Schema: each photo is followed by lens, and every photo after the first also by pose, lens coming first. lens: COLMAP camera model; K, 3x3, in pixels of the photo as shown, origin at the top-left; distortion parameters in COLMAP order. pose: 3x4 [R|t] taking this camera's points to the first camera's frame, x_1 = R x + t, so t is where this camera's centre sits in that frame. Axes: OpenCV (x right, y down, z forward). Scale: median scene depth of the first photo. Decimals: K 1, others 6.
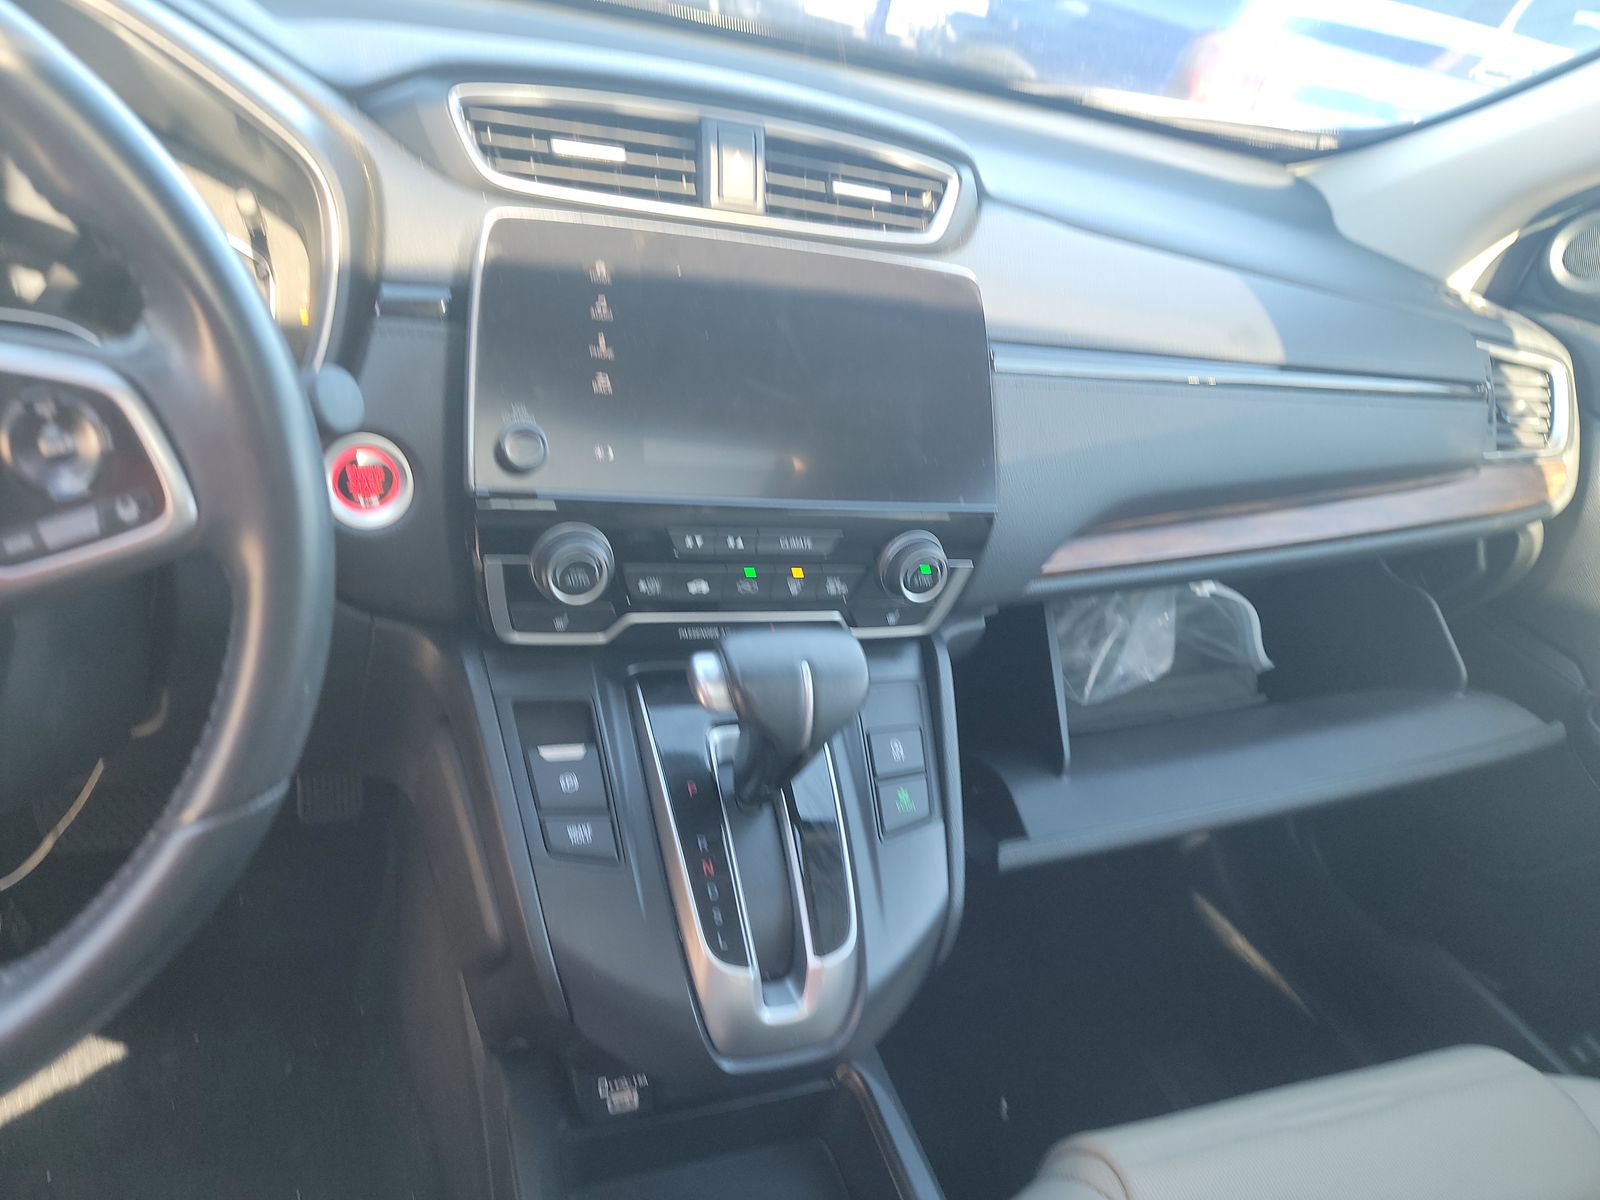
lens RADIAL K [[1103.4, 0, 807.1], [0, 1103.4, 570.5], [0, 0, 1]] dist [0.078753, -0.099942]
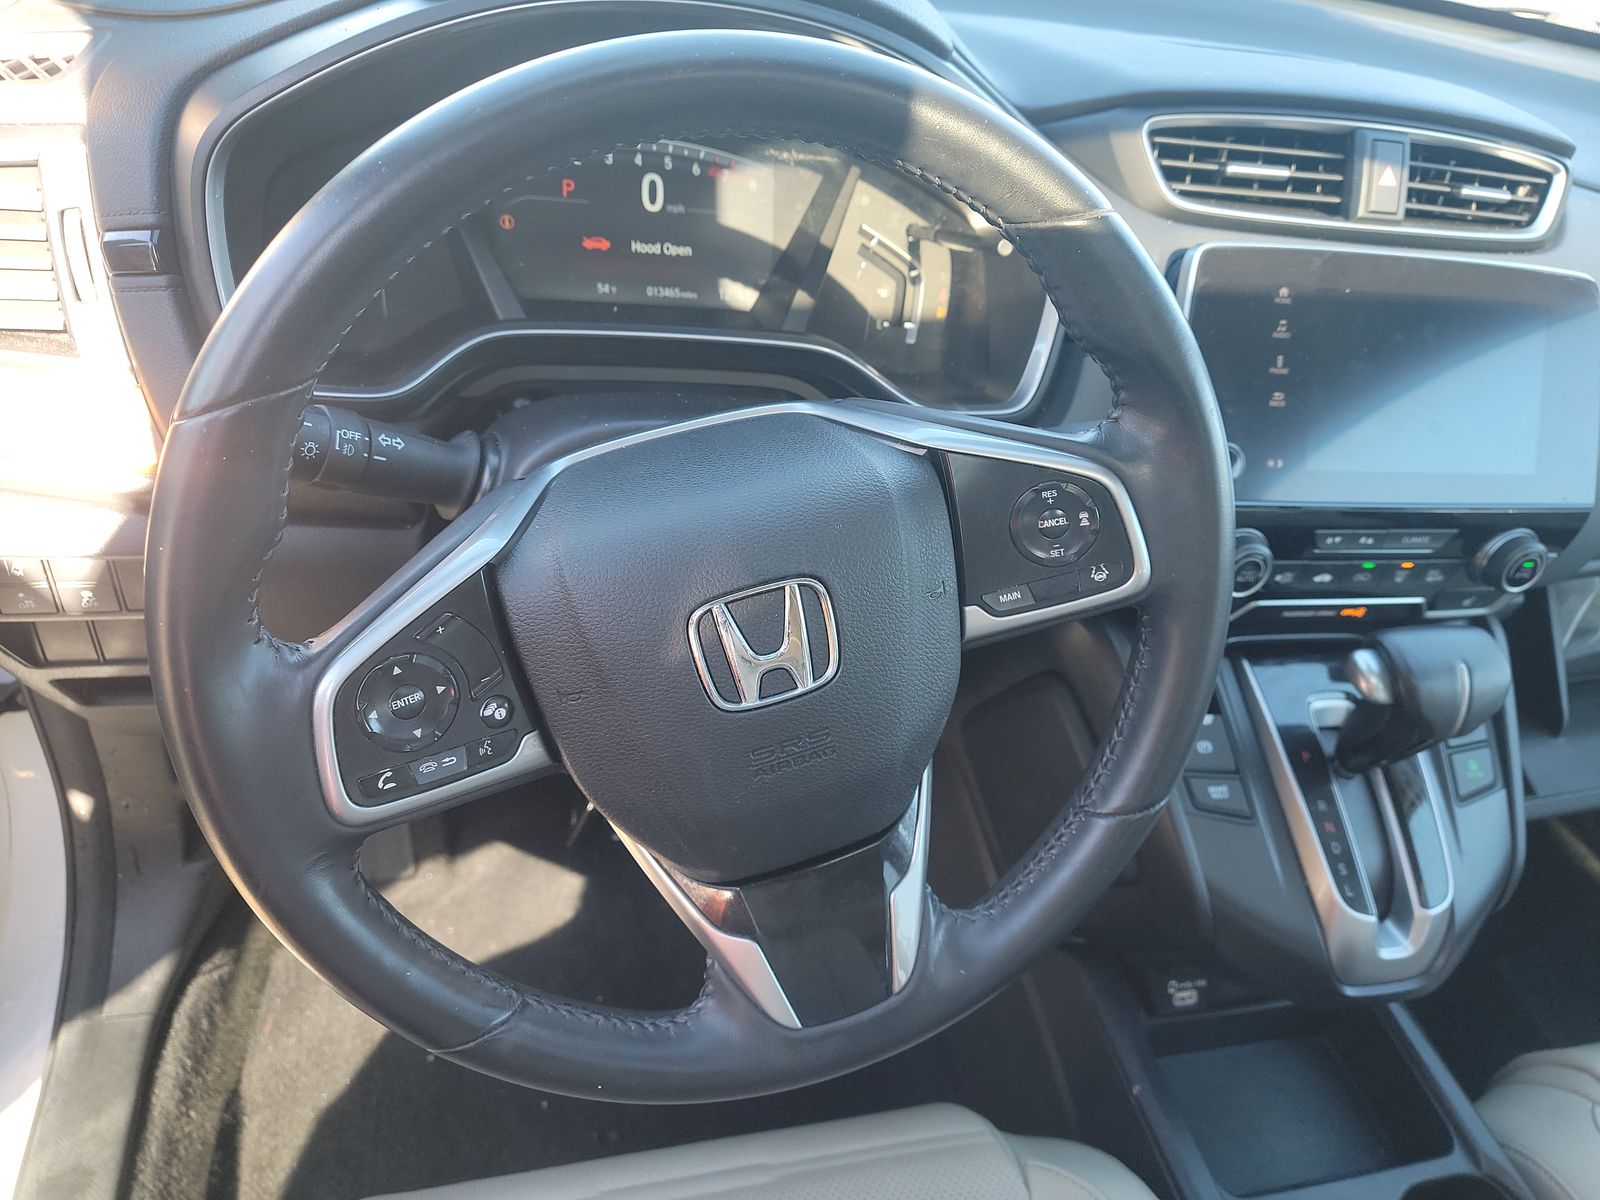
lens RADIAL K [[1103.4, 0, 807.1], [0, 1103.4, 570.5], [0, 0, 1]] dist [0.078753, -0.099942]
pose [[0.992581, 0.041753, -0.114191, -0.463224], [-0.025334, 0.989596, 0.141624, -0.132250], [0.118916, -0.137680, 0.983312, -0.146846]]
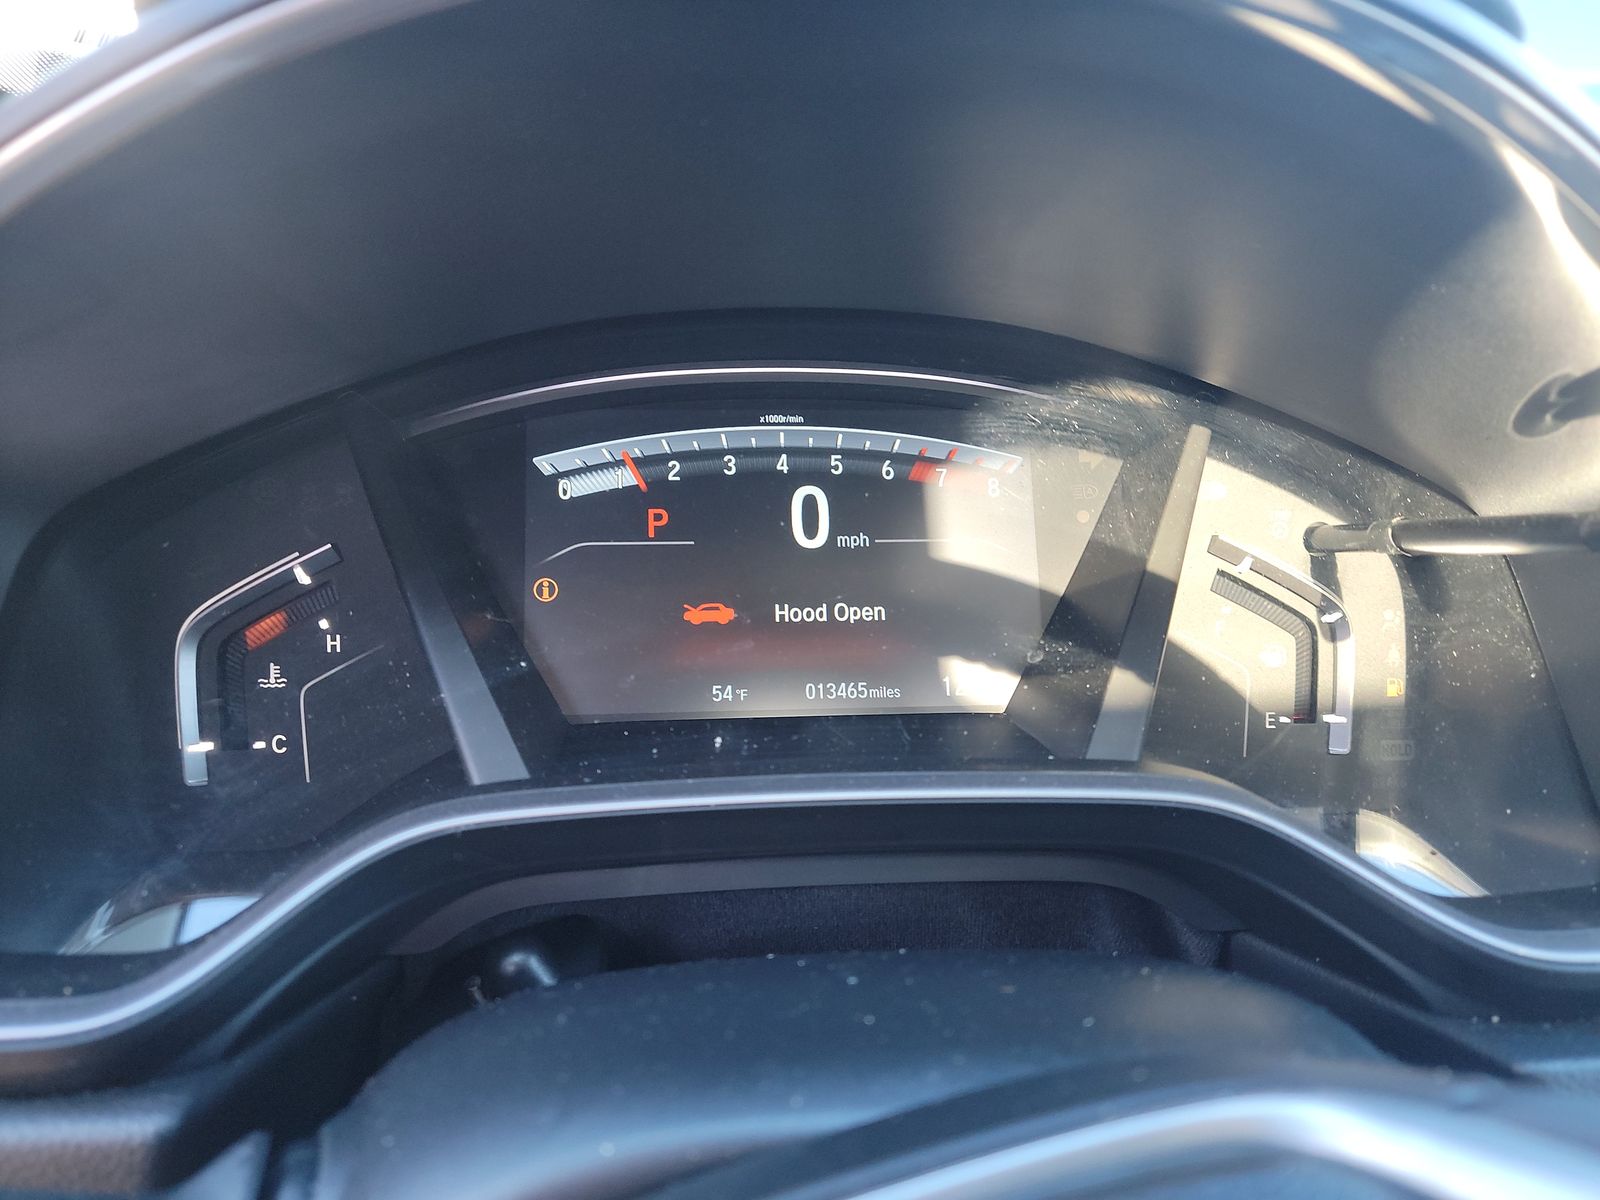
lens RADIAL K [[1103.4, 0, 807.1], [0, 1103.4, 570.5], [0, 0, 1]] dist [0.078753, -0.099942]
pose [[0.944821, -0.089175, -0.315216, -0.566726], [0.030198, 0.981848, -0.187250, -0.198545], [0.326192, 0.167398, 0.930364, 0.391304]]
